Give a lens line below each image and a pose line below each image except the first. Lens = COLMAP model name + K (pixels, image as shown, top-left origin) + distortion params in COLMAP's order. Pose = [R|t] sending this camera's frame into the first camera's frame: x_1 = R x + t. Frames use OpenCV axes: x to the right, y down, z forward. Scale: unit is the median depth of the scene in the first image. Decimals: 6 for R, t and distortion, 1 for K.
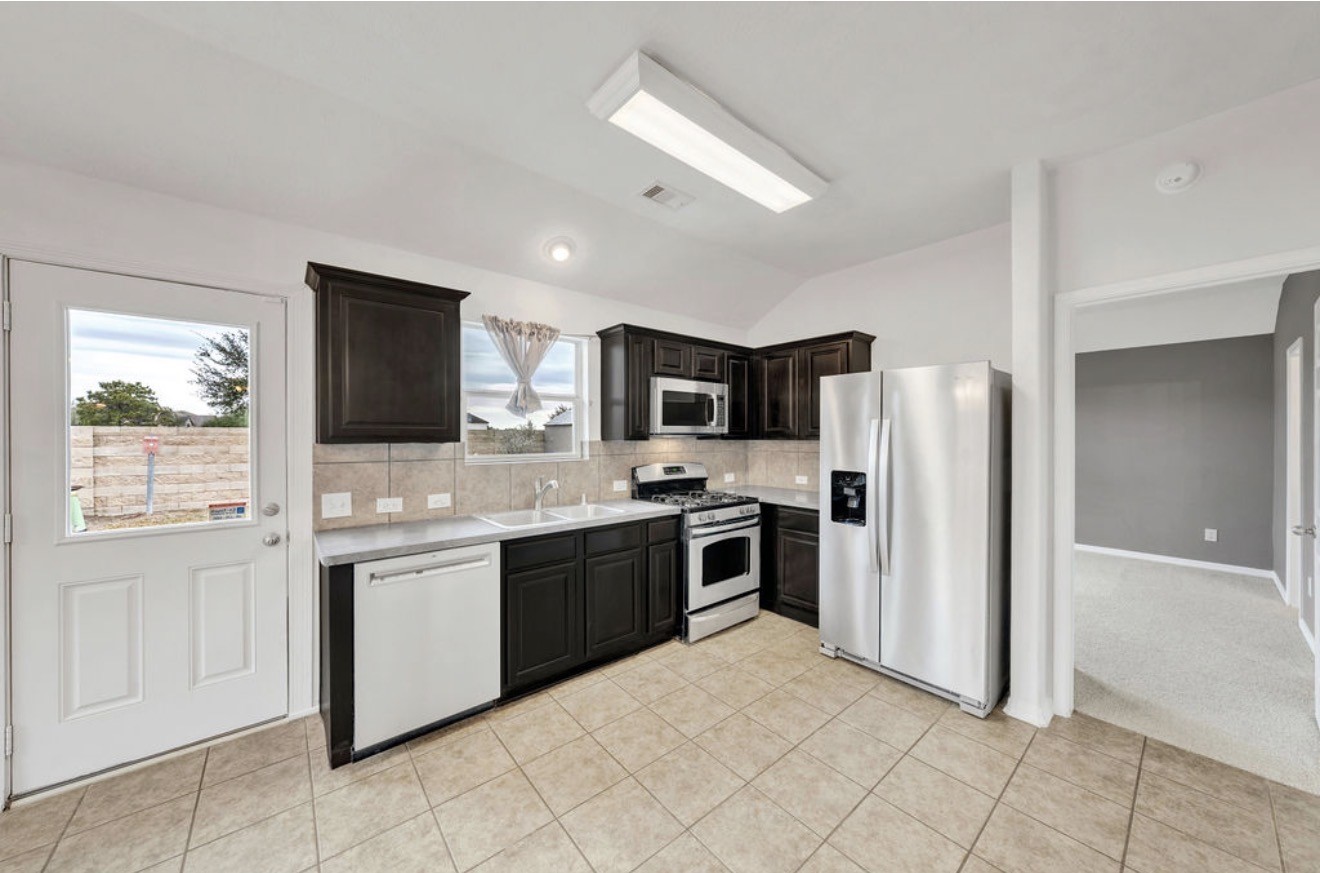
lens RADIAL K [[463.2, 0, 652.3], [0, 463.2, 432.4], [0, 0, 1]] dist [0.001789, -0.000236]
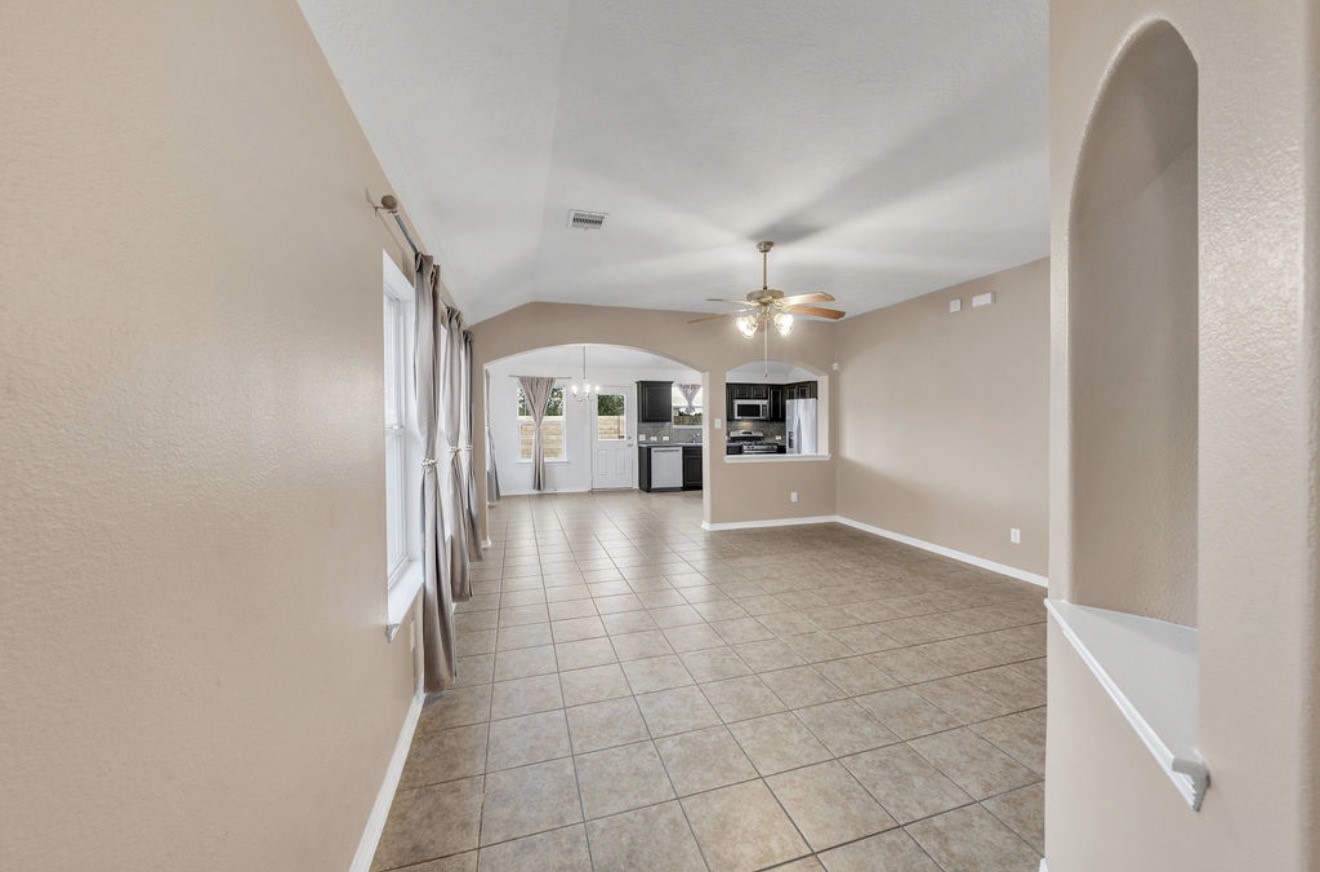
lens RADIAL K [[463.2, 0, 649.3], [0, 463.2, 444.8], [0, 0, 1]] dist [0.001789, -0.000236]
pose [[0.911854, 0.028405, -0.409530, 0.855943], [0.001639, 0.997343, 0.072824, -0.060123], [0.410511, -0.067076, 0.909385, -2.218109]]
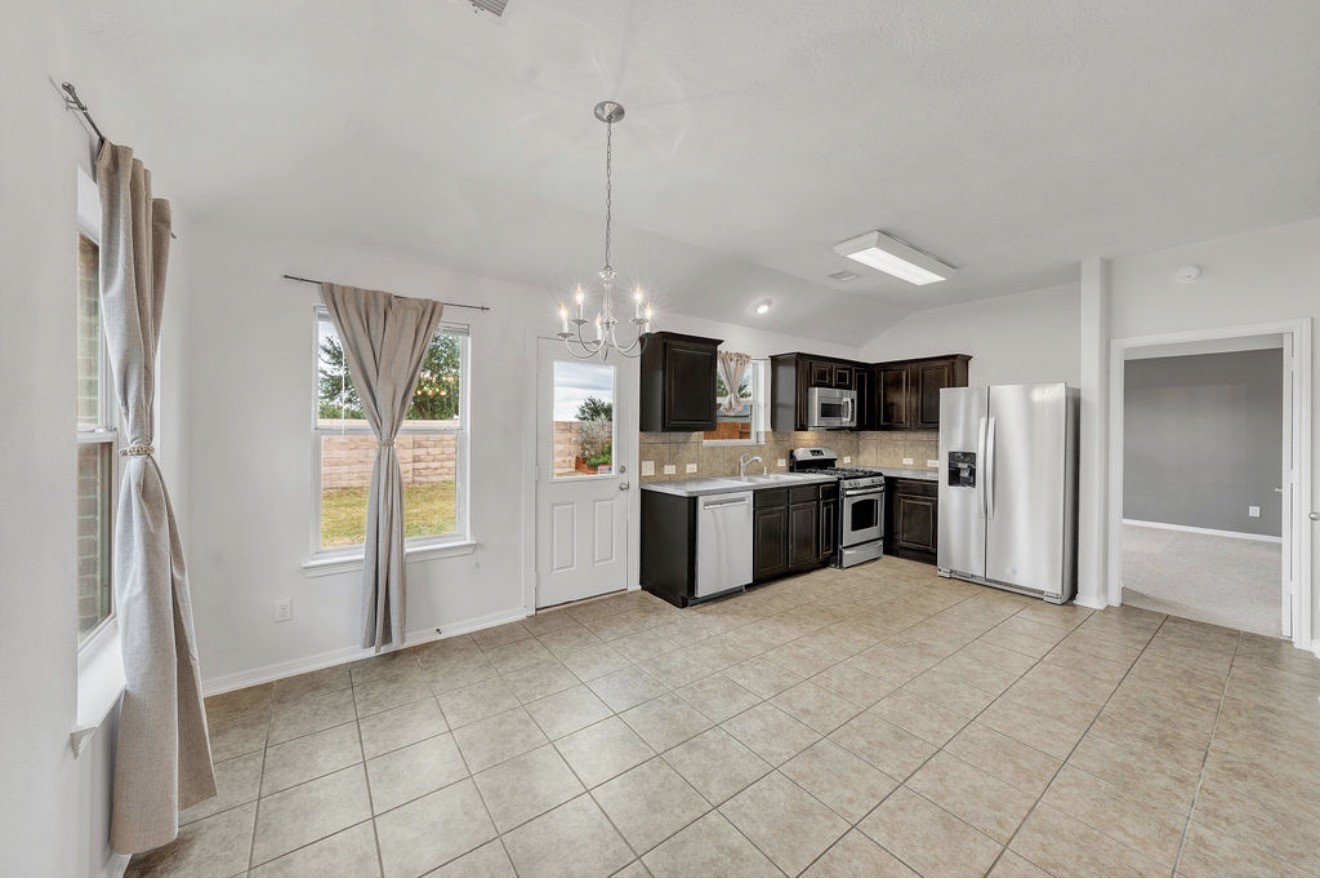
lens RADIAL K [[470.9, 0, 631.2], [0, 470.9, 425.9], [0, 0, 1]] dist [-0.001052, -0.000172]
pose [[0.995899, 0.002931, -0.090421, -0.511124], [-0.002479, 0.999984, 0.005105, -0.006159], [0.090434, -0.004860, 0.995891, -0.621327]]
